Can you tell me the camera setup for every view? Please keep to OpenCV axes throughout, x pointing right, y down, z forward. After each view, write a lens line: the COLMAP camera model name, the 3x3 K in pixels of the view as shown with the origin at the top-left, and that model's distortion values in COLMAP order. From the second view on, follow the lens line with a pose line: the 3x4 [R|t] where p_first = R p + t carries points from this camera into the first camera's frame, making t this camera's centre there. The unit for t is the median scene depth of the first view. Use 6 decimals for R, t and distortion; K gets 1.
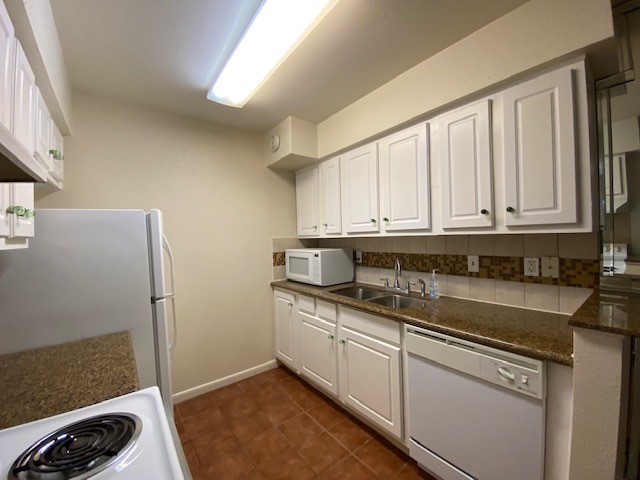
lens RADIAL K [[257.6, 0, 323.1], [0, 257.6, 240.5], [0, 0, 1]] dist [0.013442, -0.017054]
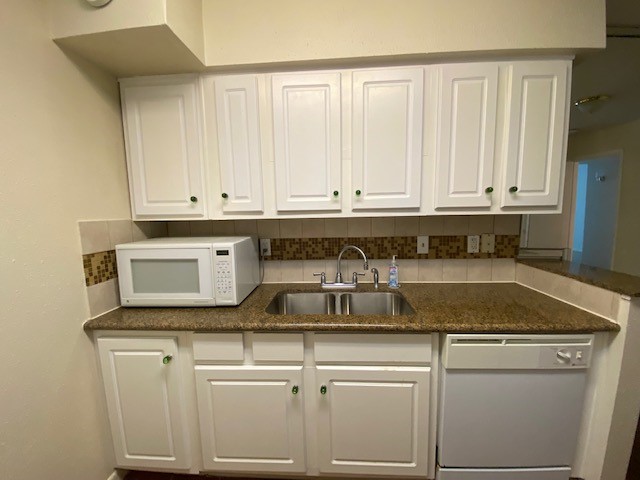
lens RADIAL K [[257.6, 0, 323.1], [0, 257.6, 240.5], [0, 0, 1]] dist [0.013442, -0.017054]
pose [[0.664184, -0.074652, 0.743832, -0.349289], [0.010814, 0.995857, 0.090289, -0.016253], [-0.747491, -0.051925, 0.662240, 0.599377]]
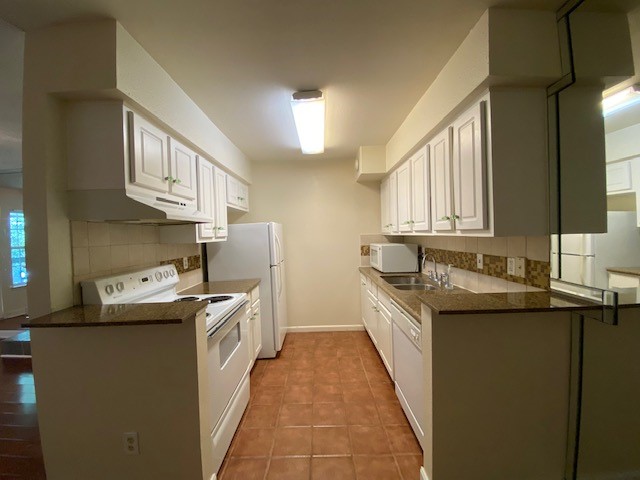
lens RADIAL K [[257.6, 0, 323.1], [0, 257.6, 240.5], [0, 0, 1]] dist [0.013442, -0.017054]
pose [[0.790603, 0.020840, -0.611974, 0.674186], [-0.002217, 0.999512, 0.031173, -0.029785], [0.612325, -0.023289, 0.790263, -0.261712]]
